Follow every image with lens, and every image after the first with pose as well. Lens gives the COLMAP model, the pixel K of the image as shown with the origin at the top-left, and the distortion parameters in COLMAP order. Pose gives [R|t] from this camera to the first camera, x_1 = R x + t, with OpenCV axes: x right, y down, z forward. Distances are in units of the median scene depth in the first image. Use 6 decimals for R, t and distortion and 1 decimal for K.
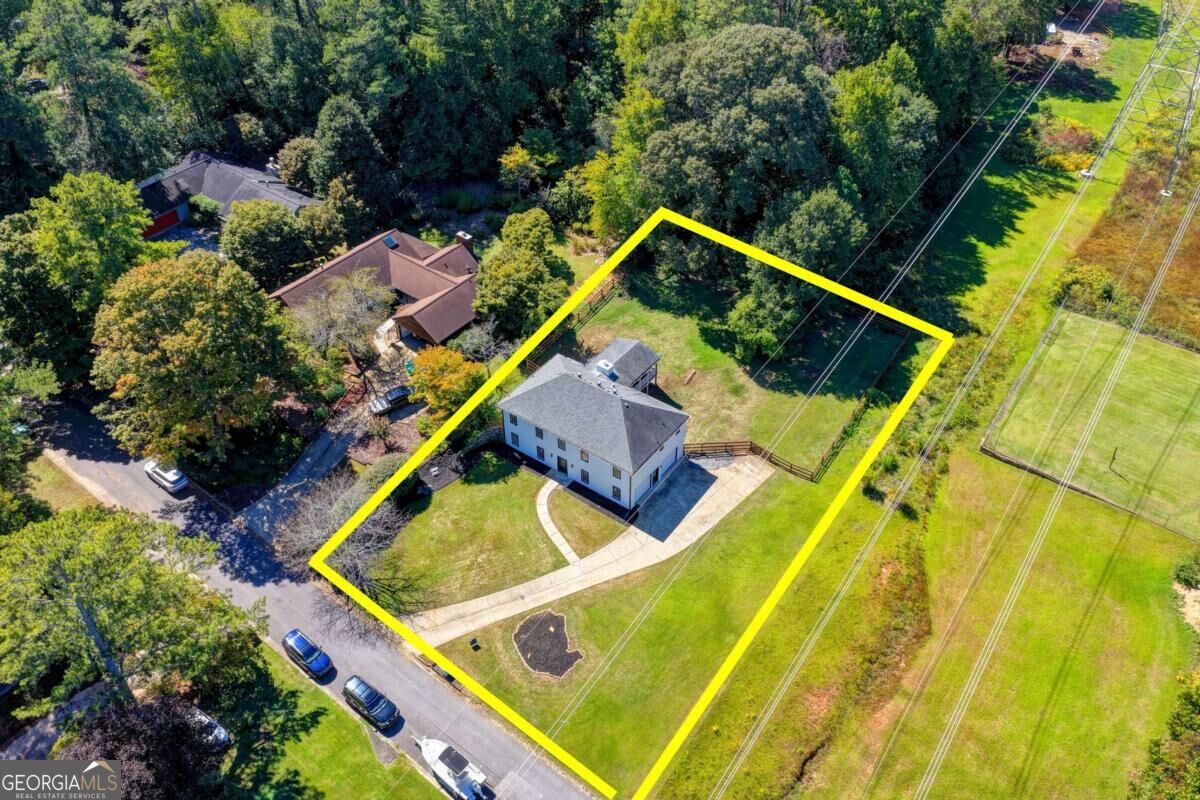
lens RADIAL K [[990.9, 0, 600.0], [0, 990.9, 400.0], [0, 0, 1]] dist [-0.012481, 0.036470]
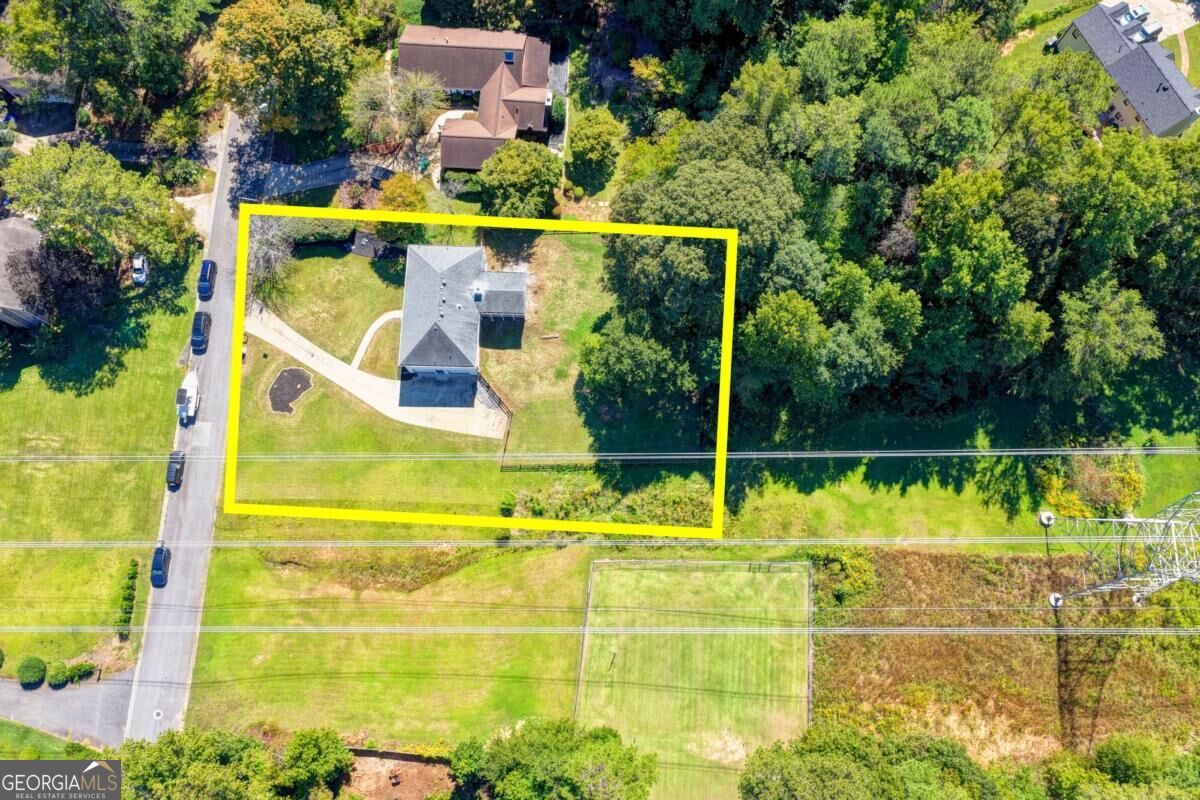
lens RADIAL K [[990.9, 0, 600.0], [0, 990.9, 400.0], [0, 0, 1]] dist [-0.012481, 0.036470]
pose [[0.563543, 0.802520, -0.195909, 0.470173], [-0.536660, 0.535950, 0.651731, -0.892362], [0.628025, -0.262142, 0.732712, 0.129581]]
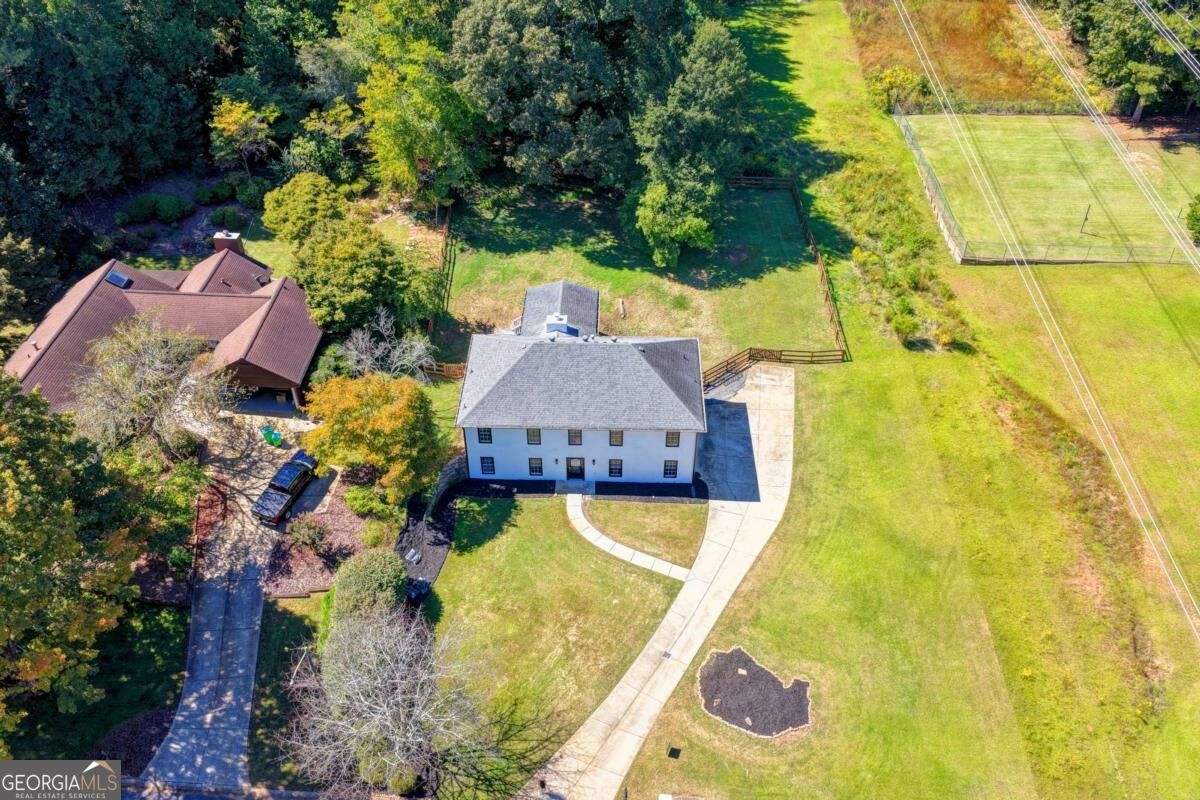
lens RADIAL K [[988.3, 0, 600.0], [0, 988.3, 400.0], [0, 0, 1]] dist [0.003151, 0.008008]
pose [[0.820054, -0.371083, 0.435672, -0.309470], [0.373356, 0.923864, 0.084142, -0.031096], [-0.433725, 0.093660, 0.896164, 0.359257]]
